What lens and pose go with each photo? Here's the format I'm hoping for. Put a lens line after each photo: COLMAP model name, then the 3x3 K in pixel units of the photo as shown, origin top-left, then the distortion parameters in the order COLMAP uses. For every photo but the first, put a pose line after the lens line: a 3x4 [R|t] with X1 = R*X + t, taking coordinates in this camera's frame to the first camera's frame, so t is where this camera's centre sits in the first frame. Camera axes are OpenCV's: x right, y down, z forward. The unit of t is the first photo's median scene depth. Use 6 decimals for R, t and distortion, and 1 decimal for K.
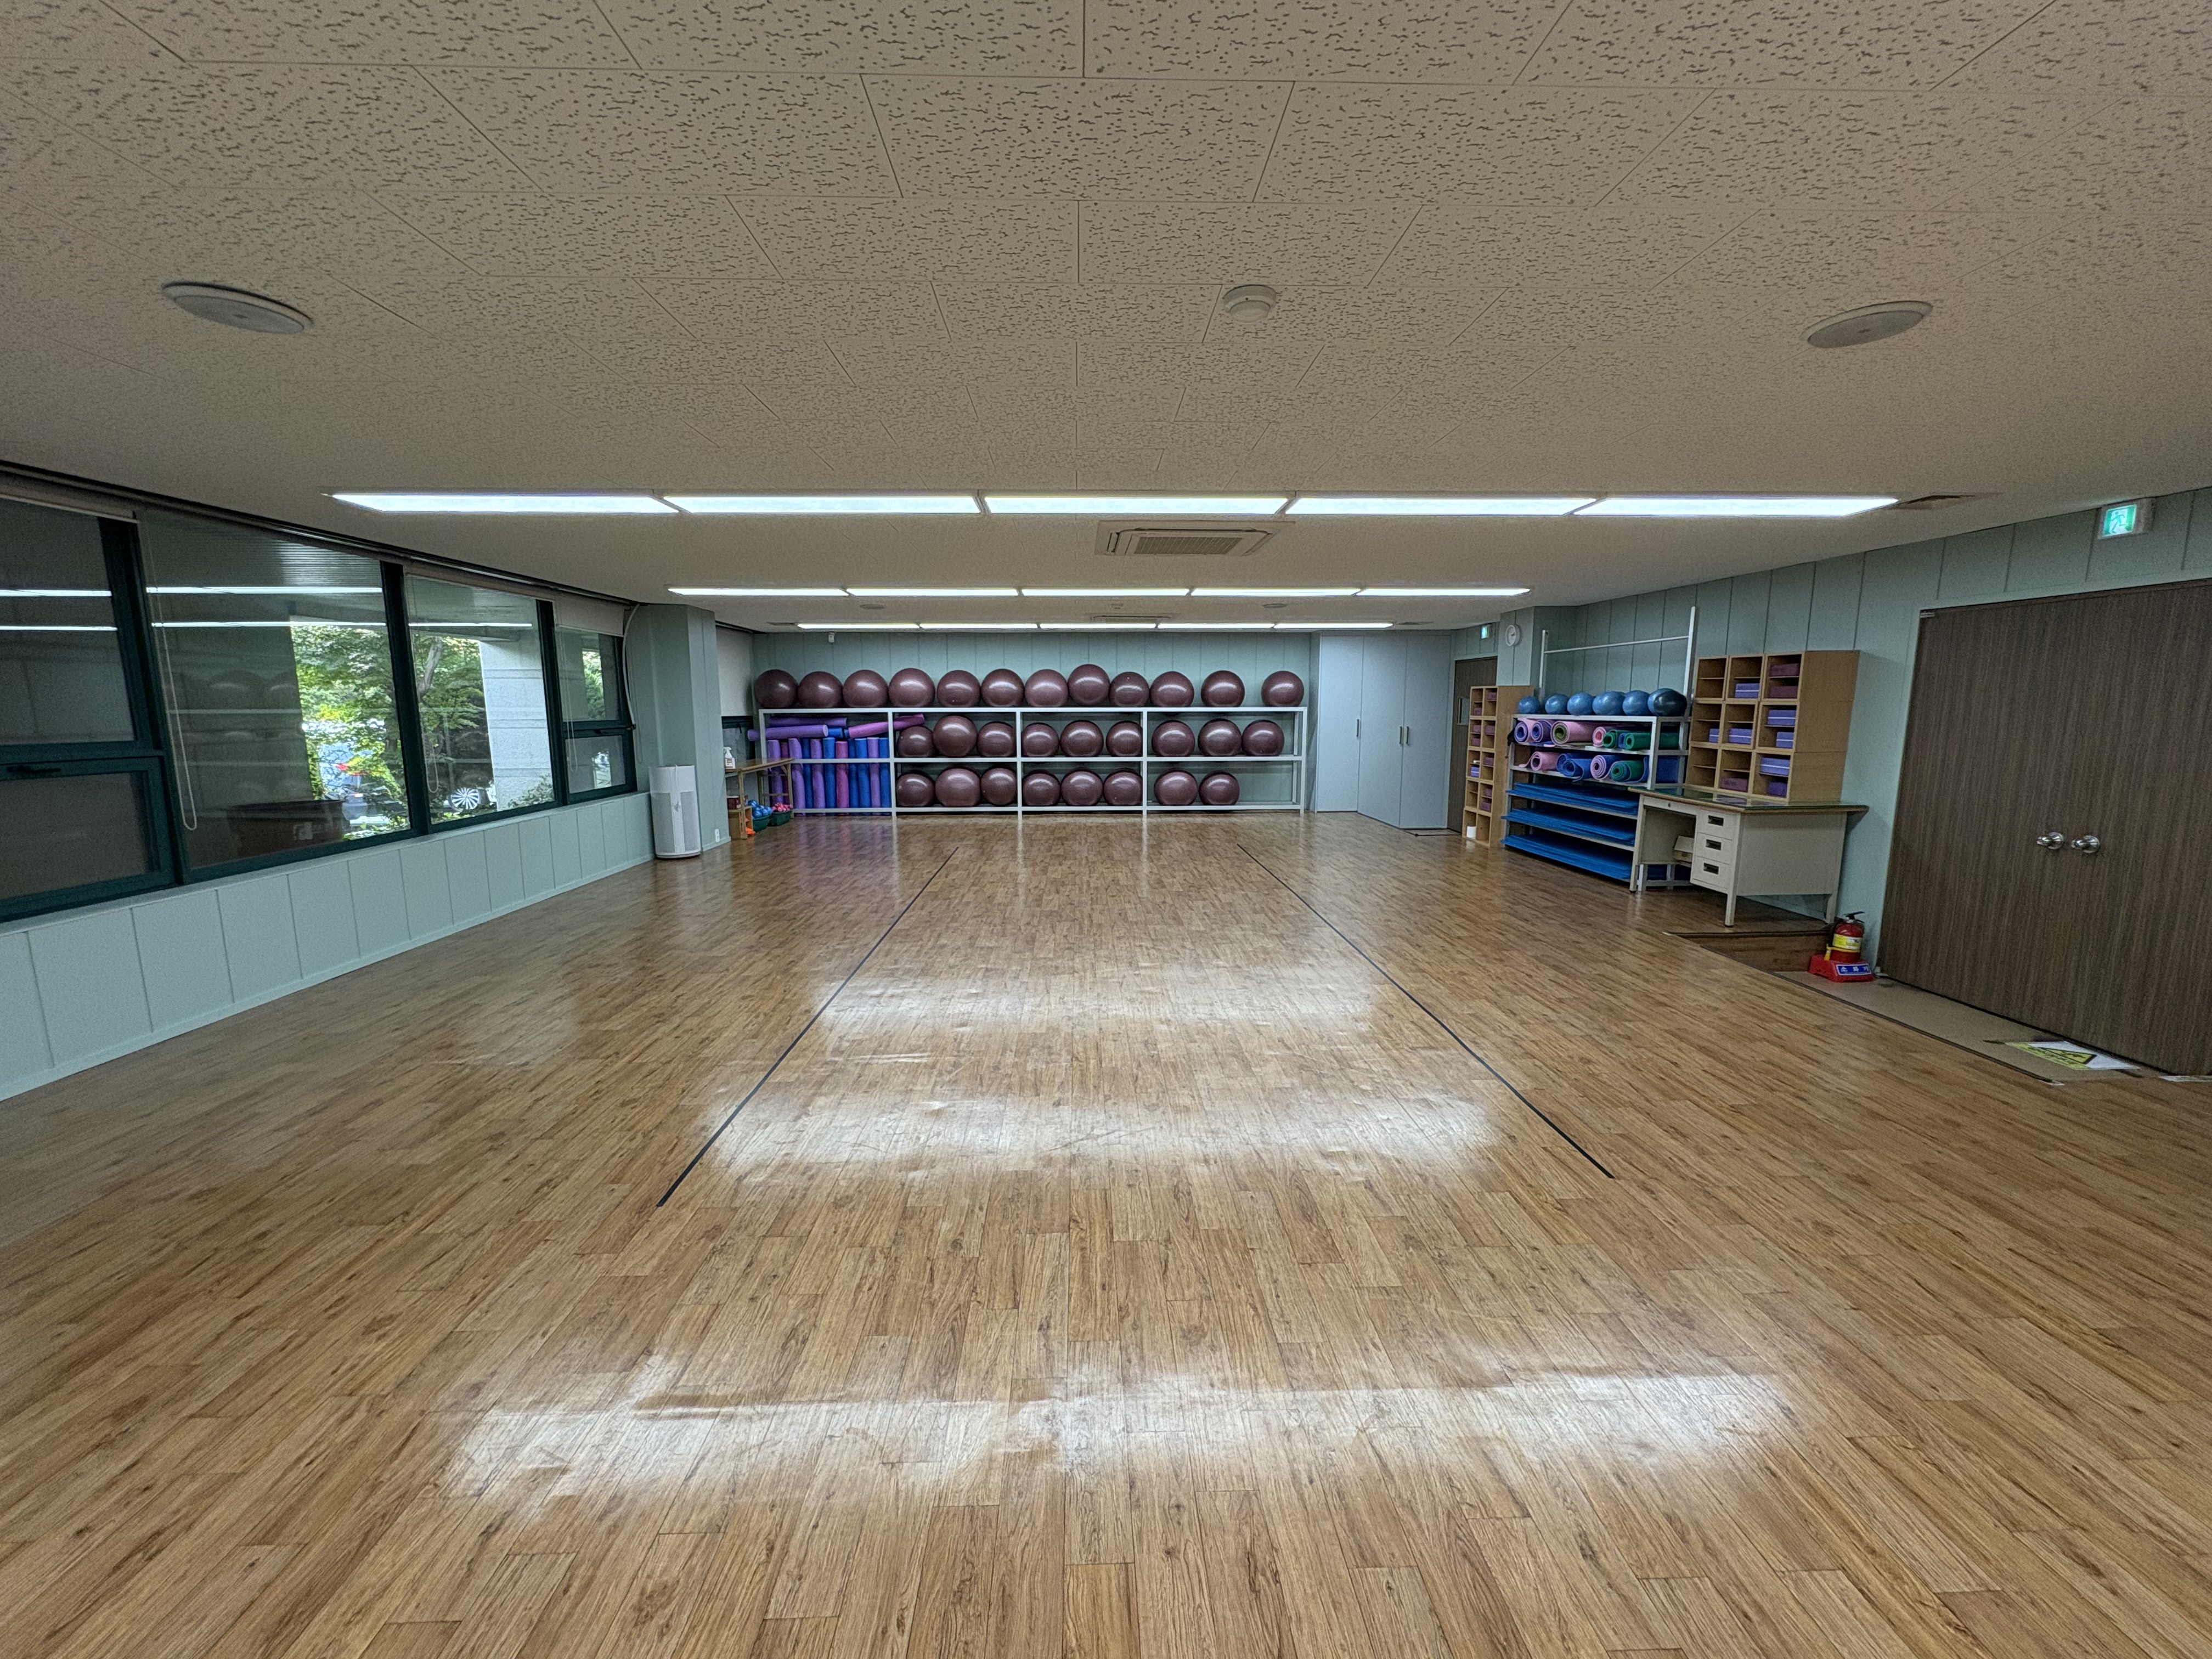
lens RADIAL K [[876.6, 0, 1108.8], [0, 876.6, 831.3], [0, 0, 1]] dist [-0.004368, 0.000667]
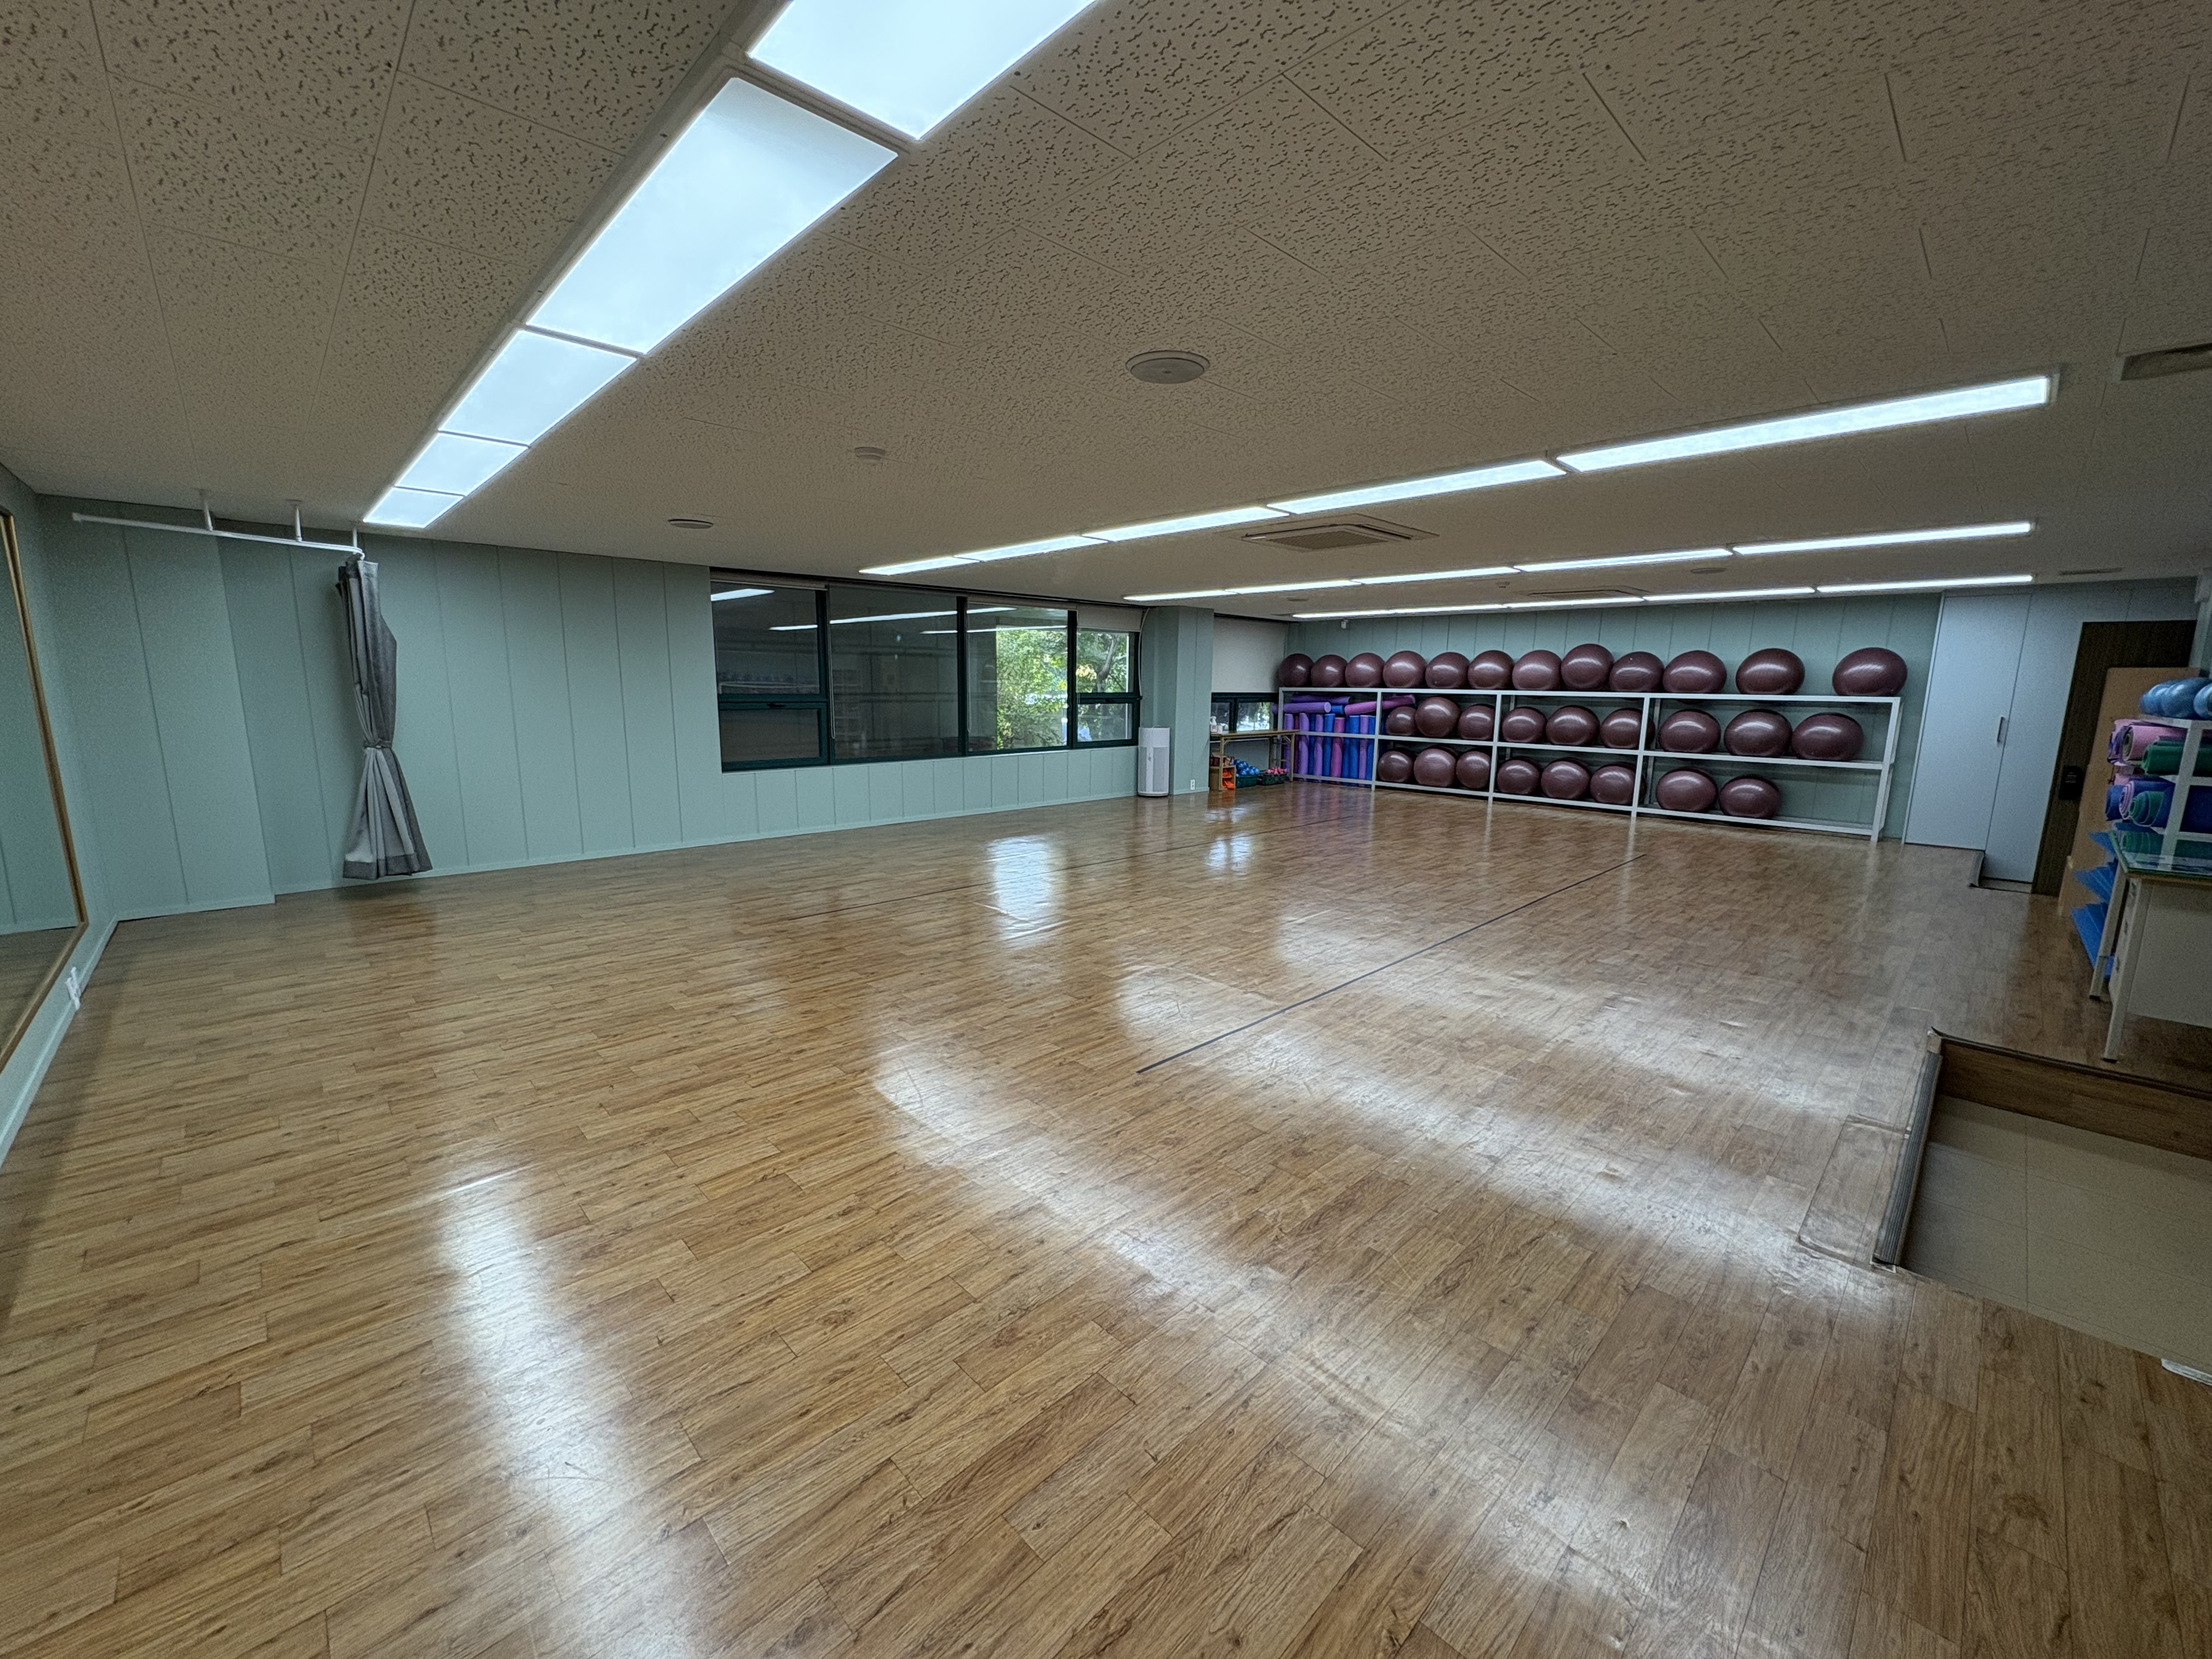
lens RADIAL K [[876.6, 0, 1096.9], [0, 876.6, 820.7], [0, 0, 1]] dist [-0.004368, 0.000667]
pose [[0.662789, 0.128537, -0.737692, 0.329397], [-0.121585, 0.990557, 0.063357, -0.005486], [0.738870, 0.047699, 0.672158, 0.028336]]
